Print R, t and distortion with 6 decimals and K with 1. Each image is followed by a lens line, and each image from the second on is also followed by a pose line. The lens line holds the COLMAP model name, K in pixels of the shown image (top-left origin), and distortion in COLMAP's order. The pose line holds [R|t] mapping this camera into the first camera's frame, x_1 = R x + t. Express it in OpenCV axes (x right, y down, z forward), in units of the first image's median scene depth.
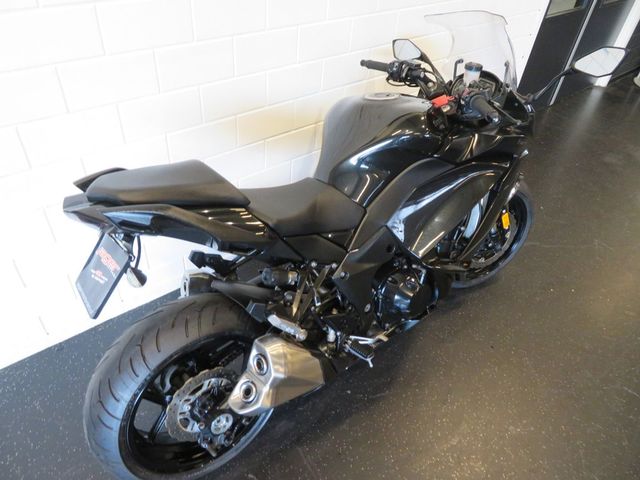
lens RADIAL K [[459.3, 0, 320.0], [0, 459.3, 240.0], [0, 0, 1]] dist [-0.003853, 0.000062]
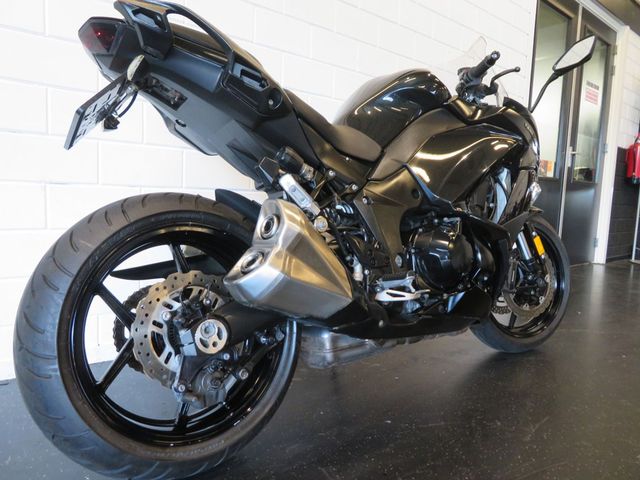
lens RADIAL K [[459.3, 0, 320.0], [0, 459.3, 240.0], [0, 0, 1]] dist [-0.003853, 0.000062]
pose [[0.999024, -0.043764, -0.005987, -0.033296], [0.032685, 0.823573, -0.566268, 0.609289], [0.029713, 0.565520, 0.824199, 0.308055]]
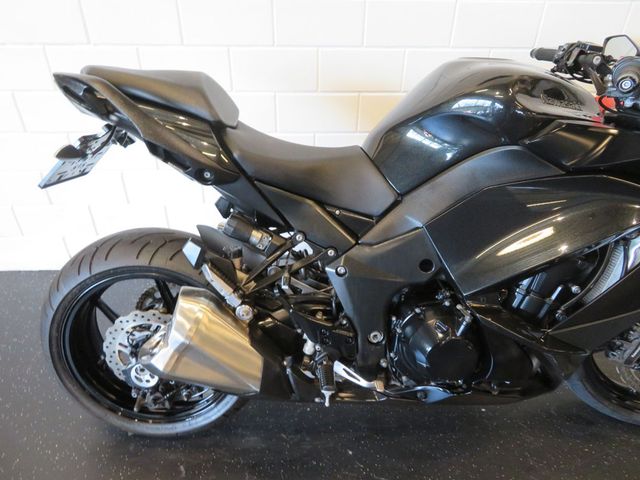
lens RADIAL K [[459.3, 0, 320.0], [0, 459.3, 240.0], [0, 0, 1]] dist [-0.003853, 0.000062]
pose [[0.795781, 0.287799, -0.532826, 0.390639], [-0.358646, 0.932934, -0.031730, 0.063336], [0.487960, 0.216346, 0.845630, 0.334855]]
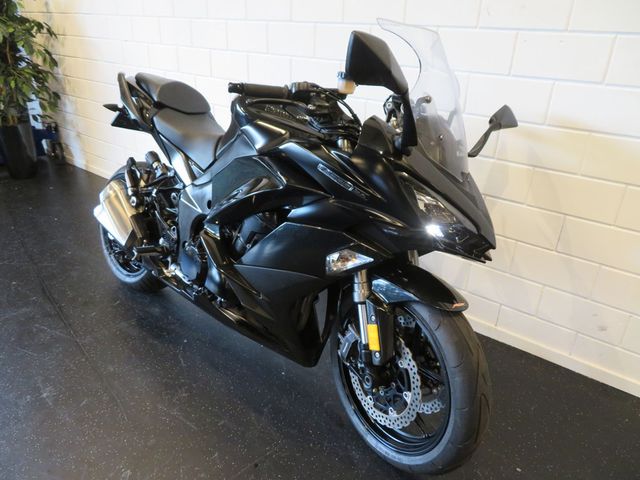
lens RADIAL K [[459.3, 0, 320.0], [0, 459.3, 240.0], [0, 0, 1]] dist [-0.003853, 0.000062]
pose [[0.188169, 0.347956, -0.918433, 1.253606], [-0.648621, 0.746220, 0.149822, -0.256396], [0.737485, 0.567523, 0.366107, 0.859322]]
